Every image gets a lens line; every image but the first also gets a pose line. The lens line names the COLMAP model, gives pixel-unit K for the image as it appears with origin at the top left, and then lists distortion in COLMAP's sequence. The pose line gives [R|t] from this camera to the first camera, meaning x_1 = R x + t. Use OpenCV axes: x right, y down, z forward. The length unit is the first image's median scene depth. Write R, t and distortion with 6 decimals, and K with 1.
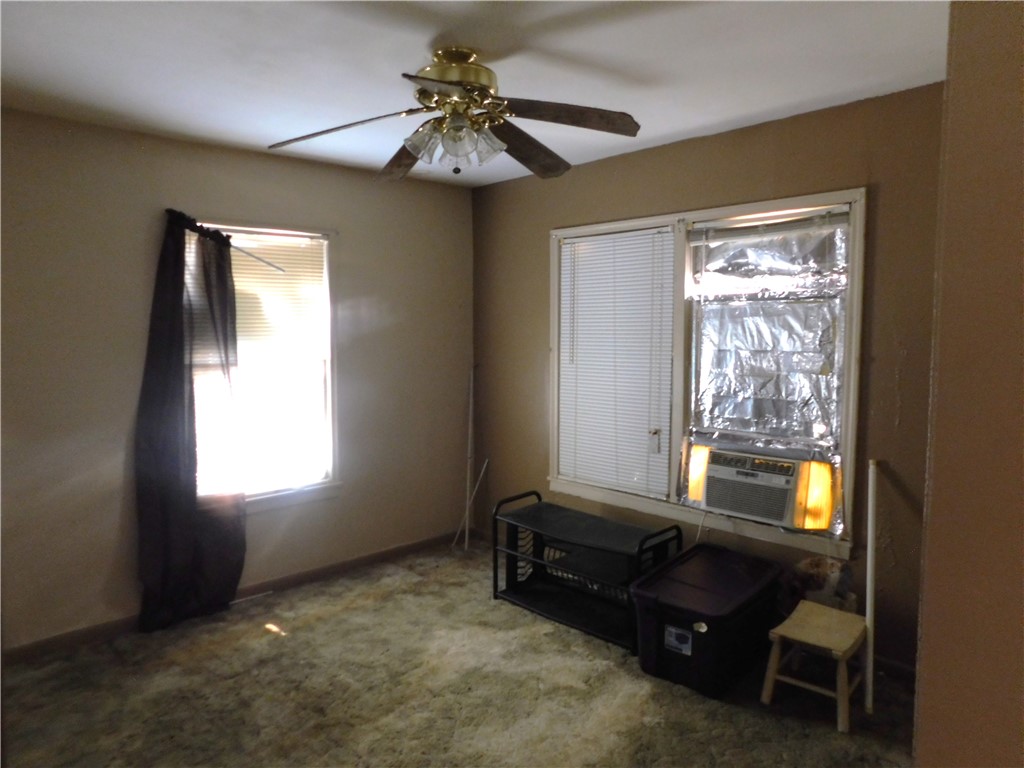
lens RADIAL K [[677.2, 0, 506.9], [0, 677.2, 379.1], [0, 0, 1]] dist [-0.074033, 0.058261]
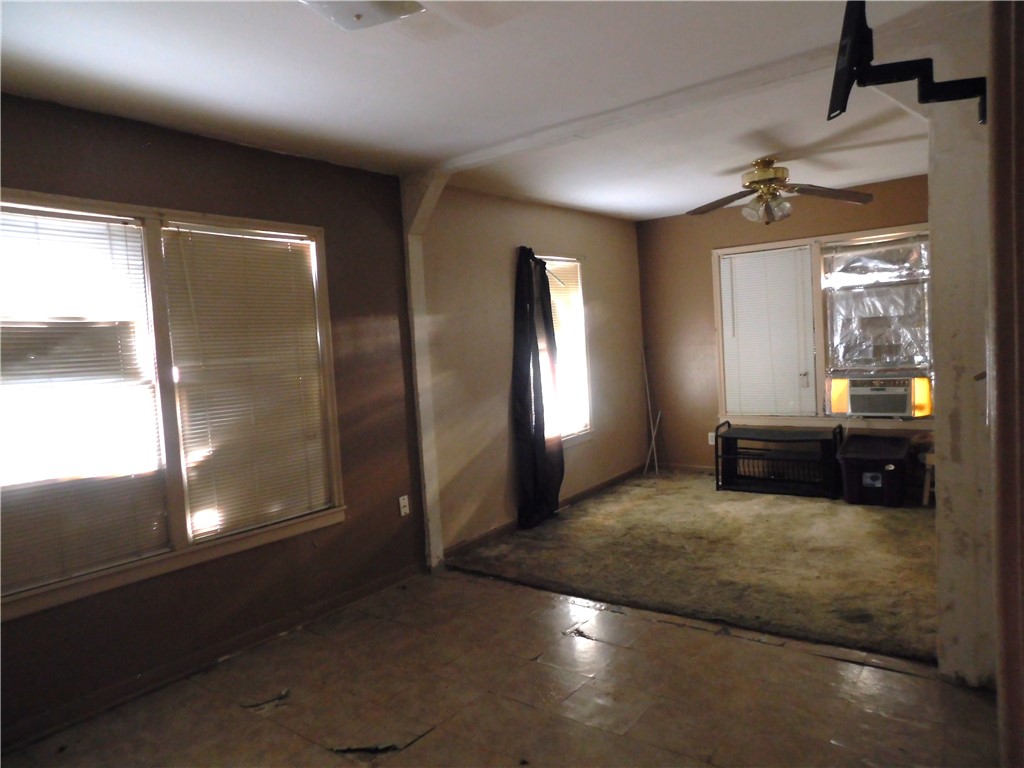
lens RADIAL K [[677.2, 0, 506.9], [0, 677.2, 379.1], [0, 0, 1]] dist [-0.074033, 0.058261]
pose [[0.984228, -0.075424, 0.160018, -0.824158], [0.078305, 0.996860, -0.011763, 0.061155], [-0.158628, 0.024107, 0.987044, -0.507431]]
